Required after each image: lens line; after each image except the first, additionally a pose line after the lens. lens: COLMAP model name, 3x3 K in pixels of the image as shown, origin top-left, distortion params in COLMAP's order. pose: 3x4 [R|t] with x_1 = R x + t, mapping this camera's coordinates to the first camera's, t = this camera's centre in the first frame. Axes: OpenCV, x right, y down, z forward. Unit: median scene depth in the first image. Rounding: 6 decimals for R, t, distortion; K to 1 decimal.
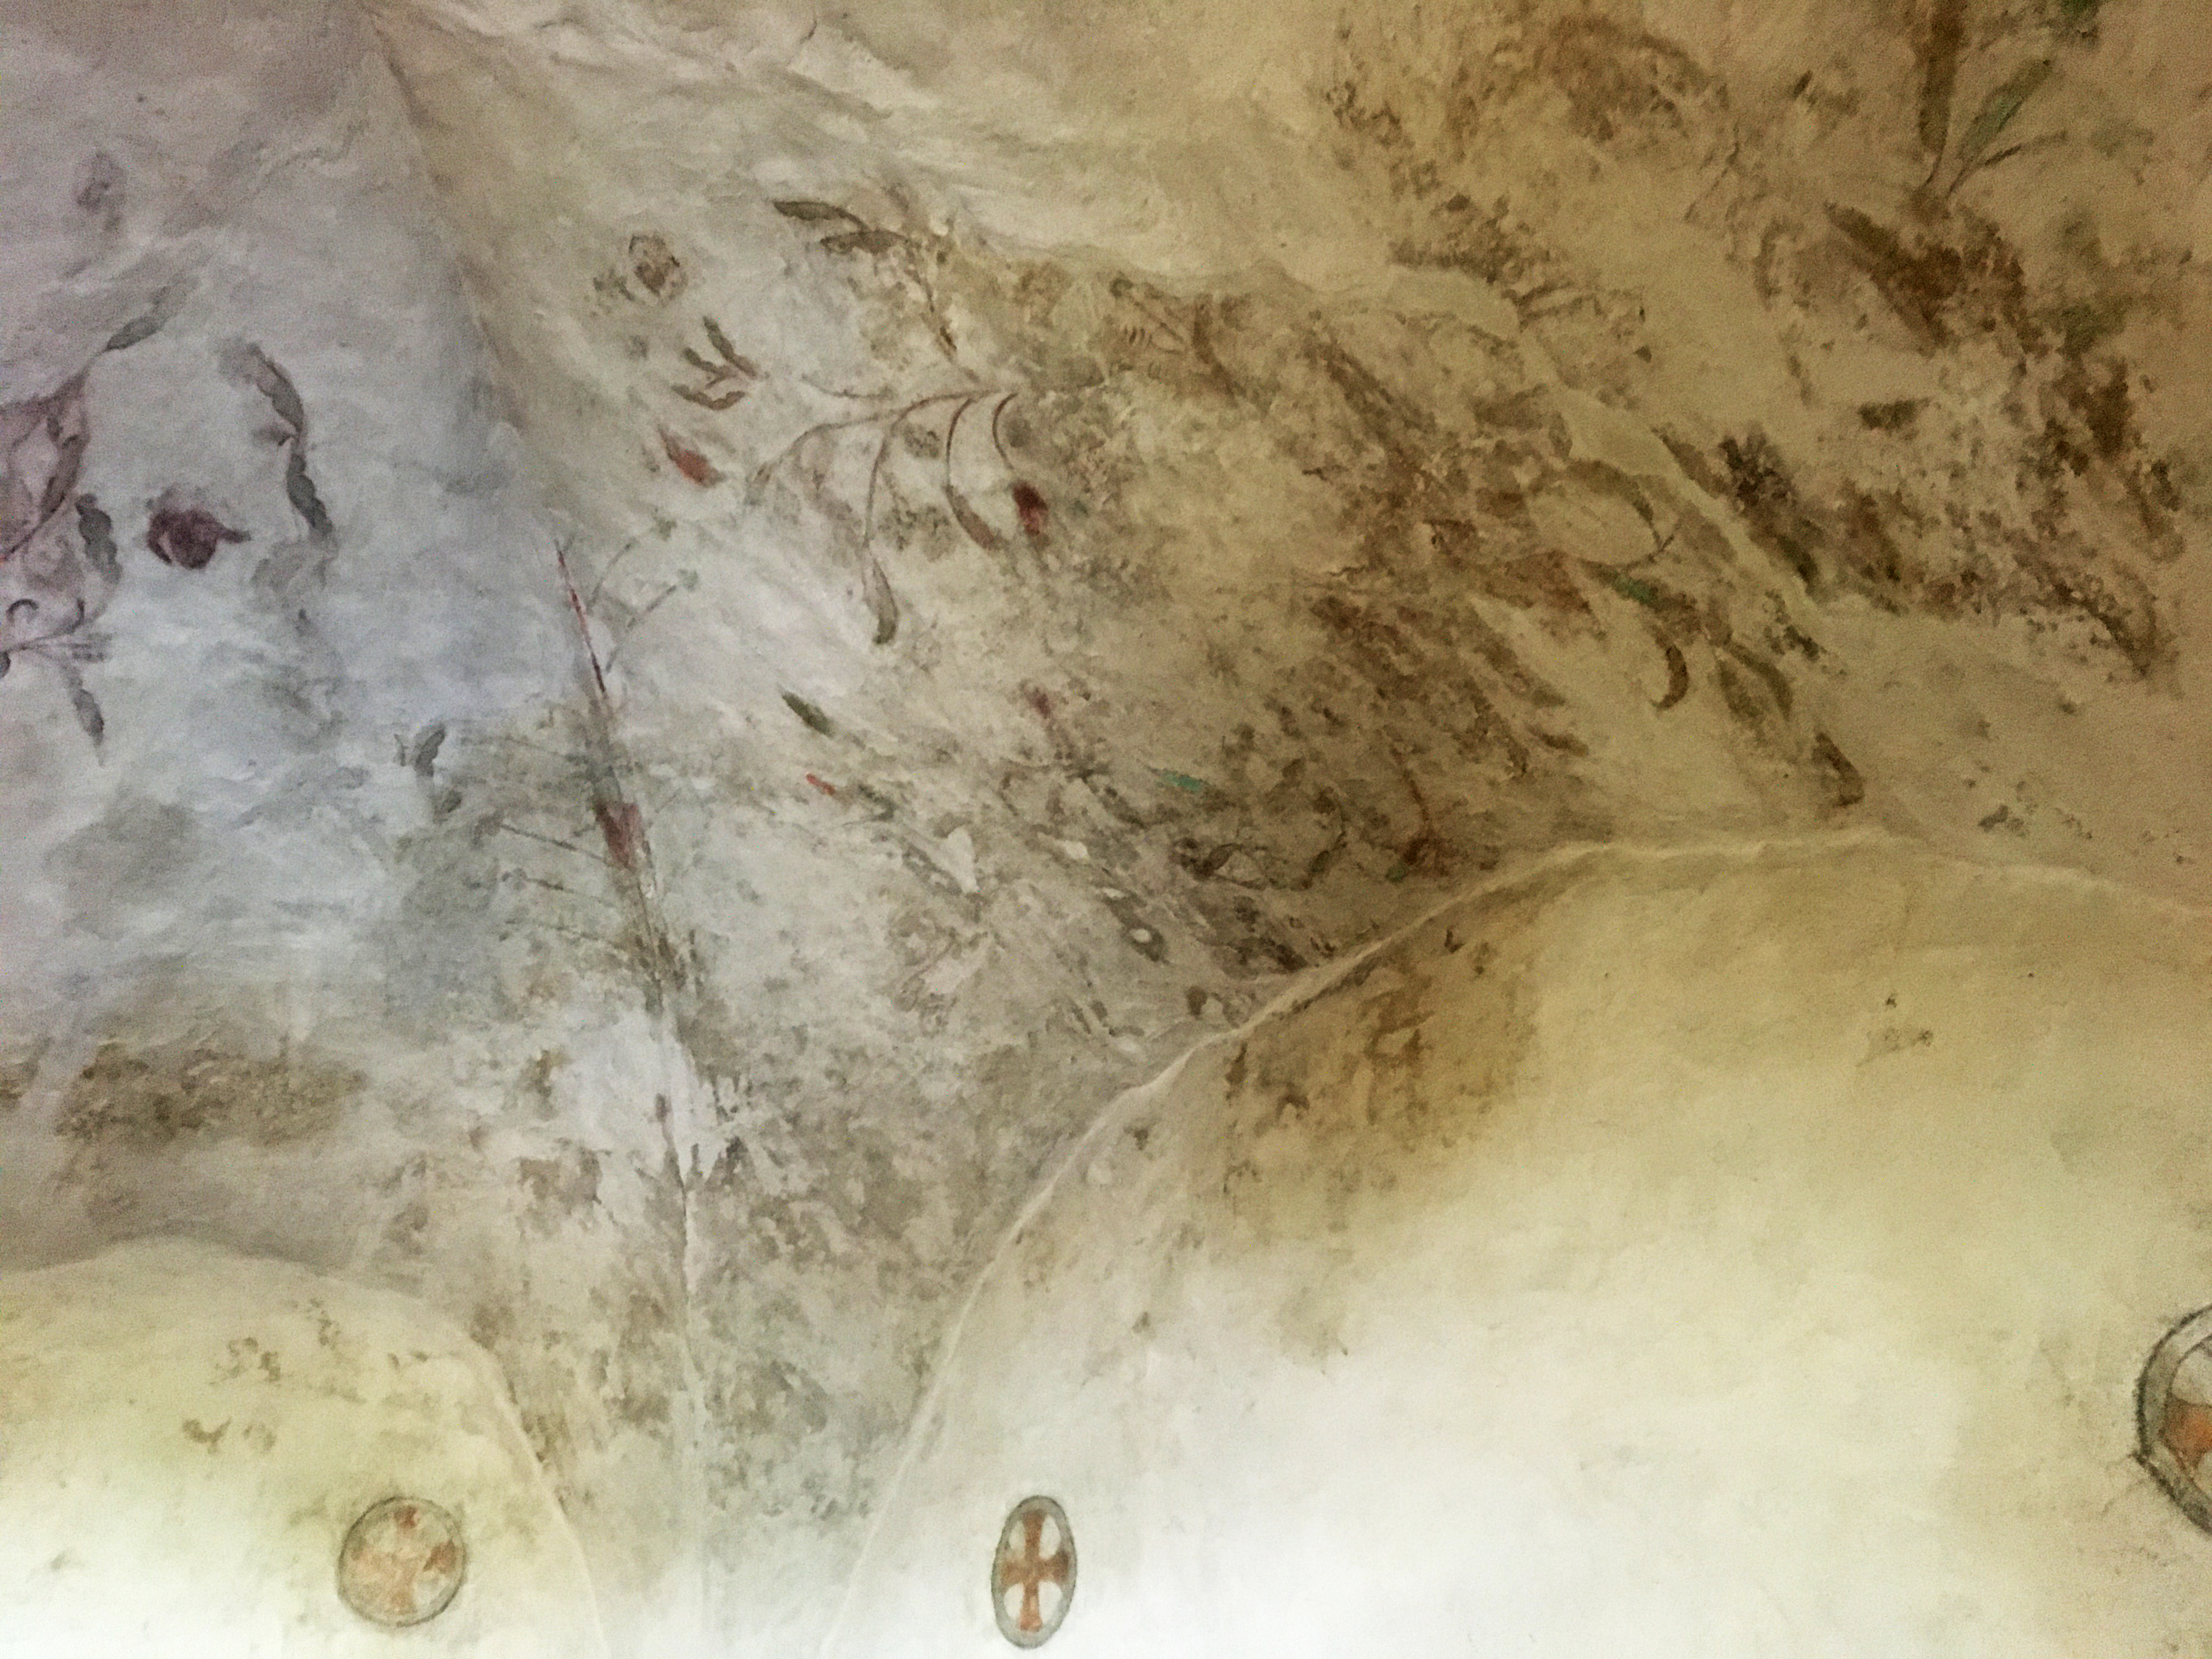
lens RADIAL K [[2003.7, 0, 1106.1], [0, 2003.7, 829.2], [0, 0, 1]] dist [0.037643, 0.022396]
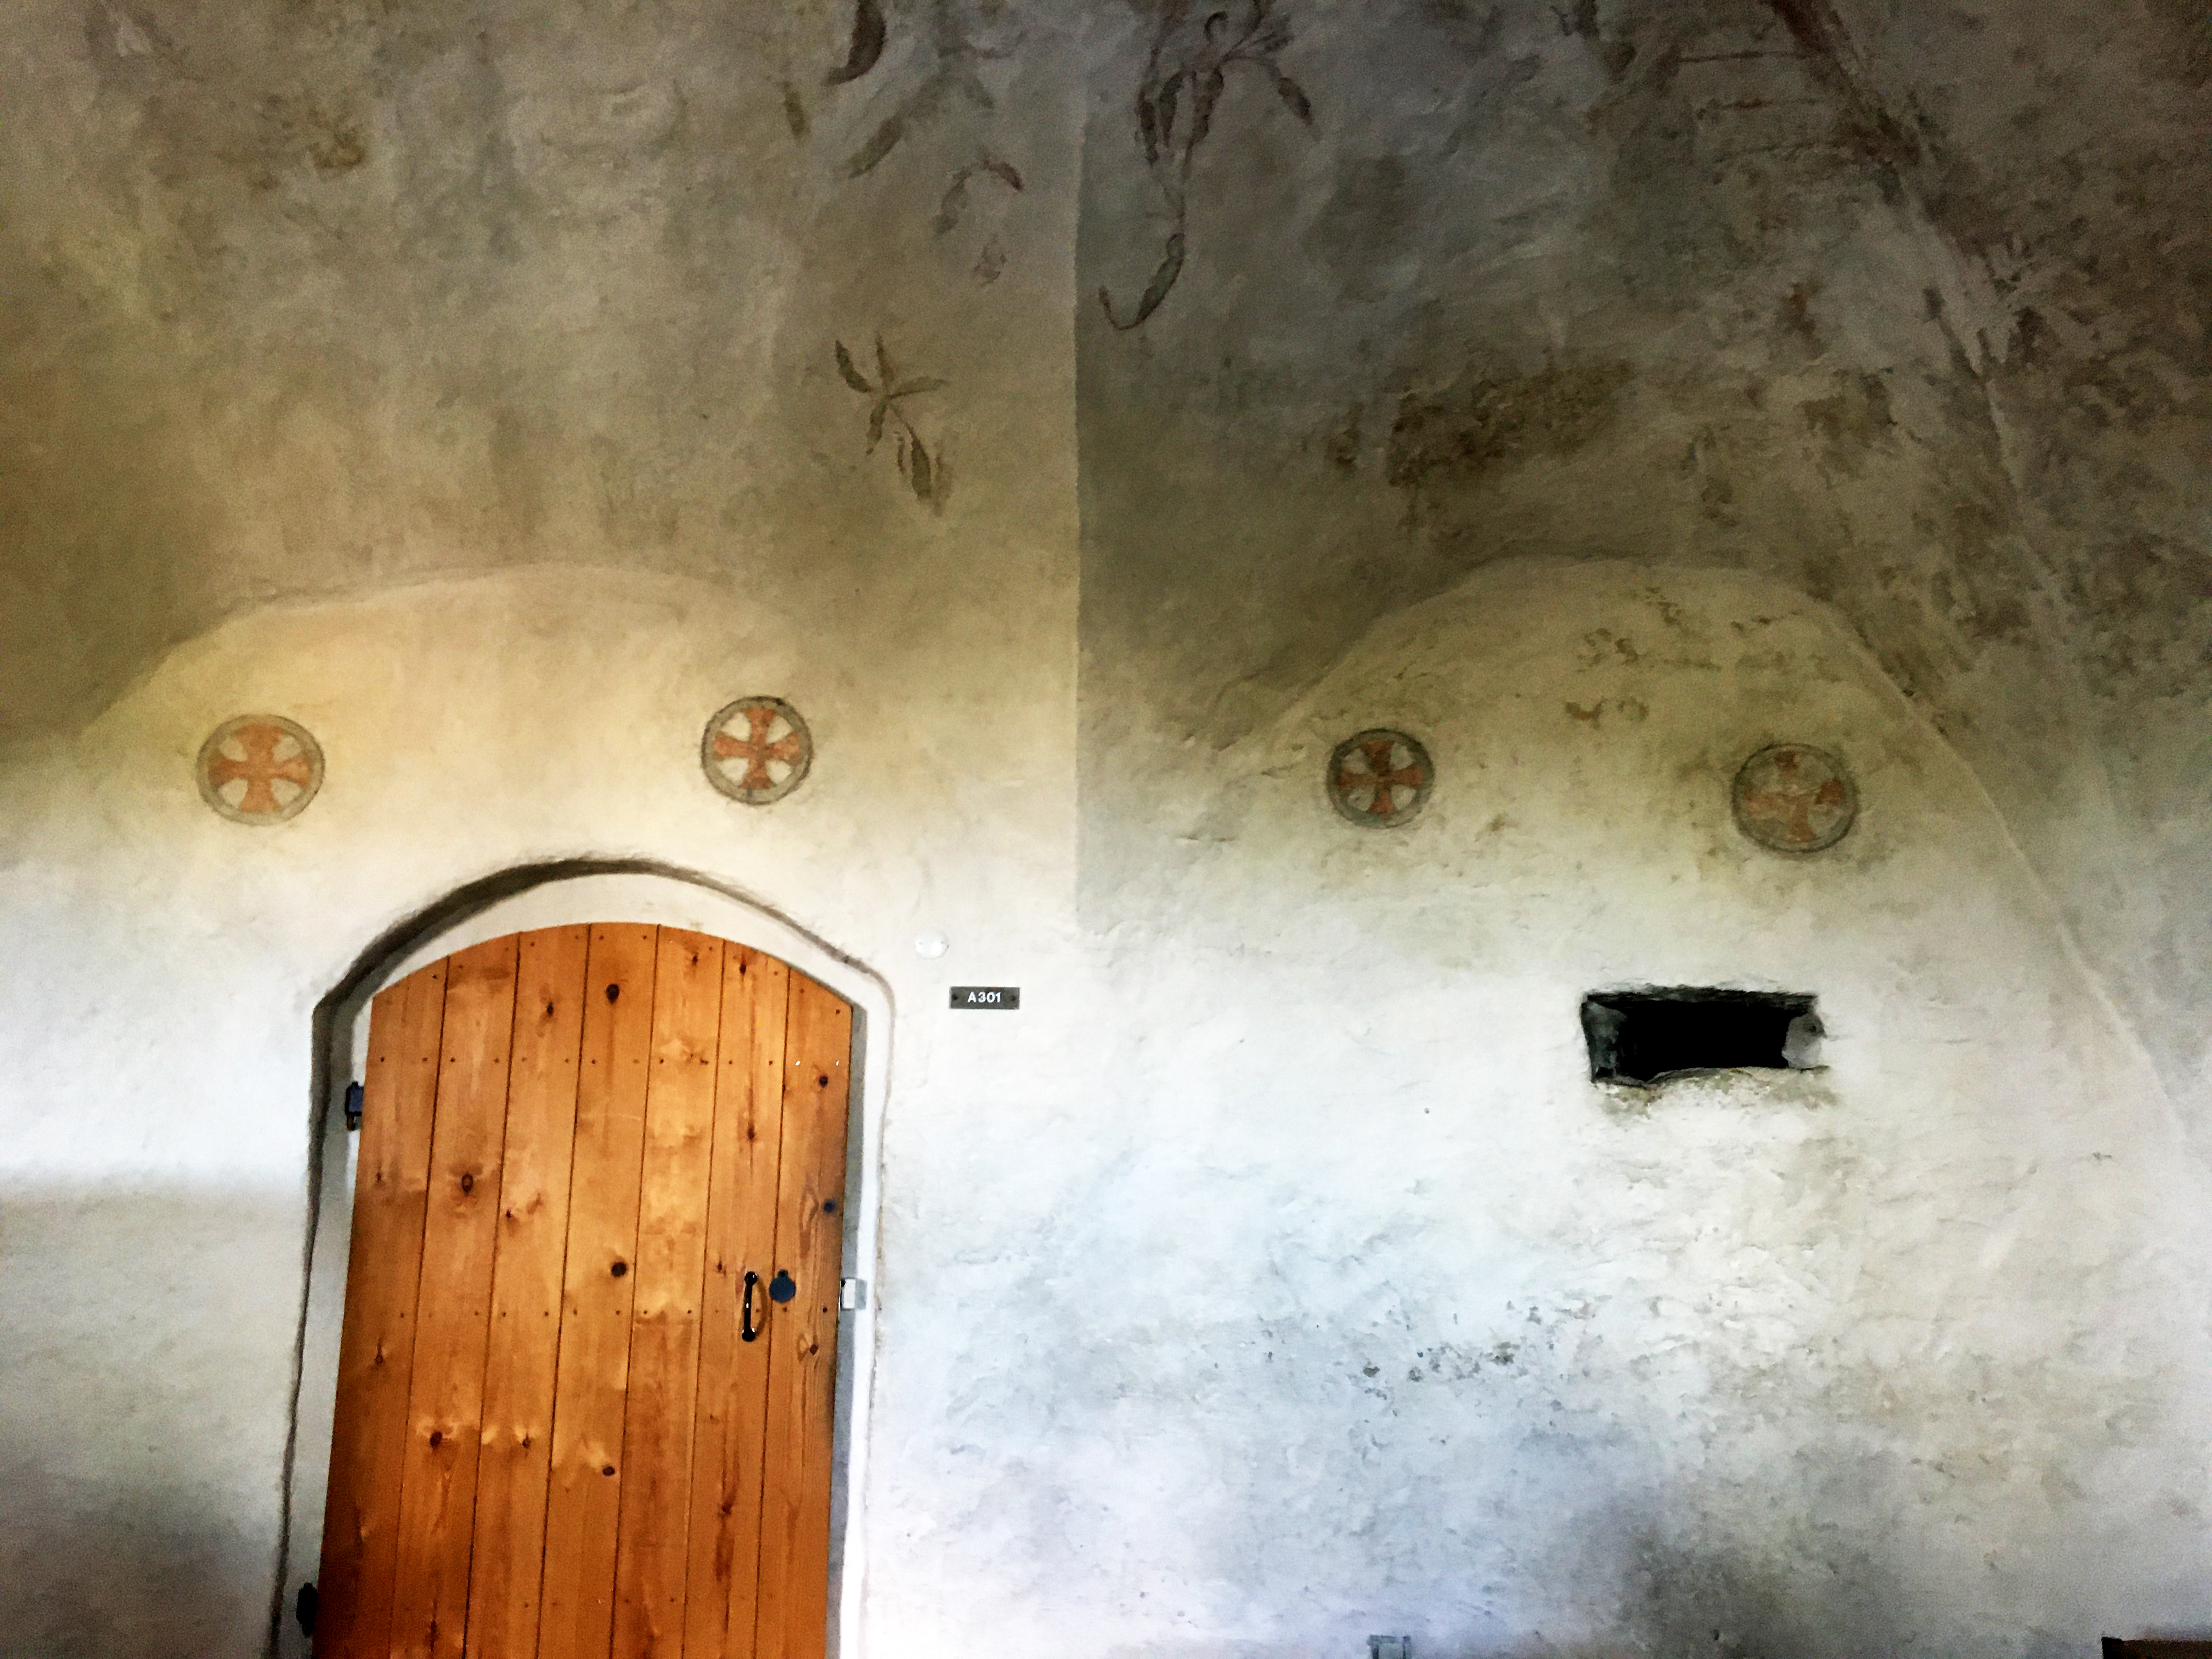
lens RADIAL K [[2003.7, 0, 1106.4], [0, 2003.7, 829.5], [0, 0, 1]] dist [0.037643, 0.022396]
pose [[0.749480, -0.151123, -0.644547, 0.059899], [0.314237, 0.938138, 0.145437, 0.111417], [0.582695, -0.311543, 0.750605, -0.004195]]
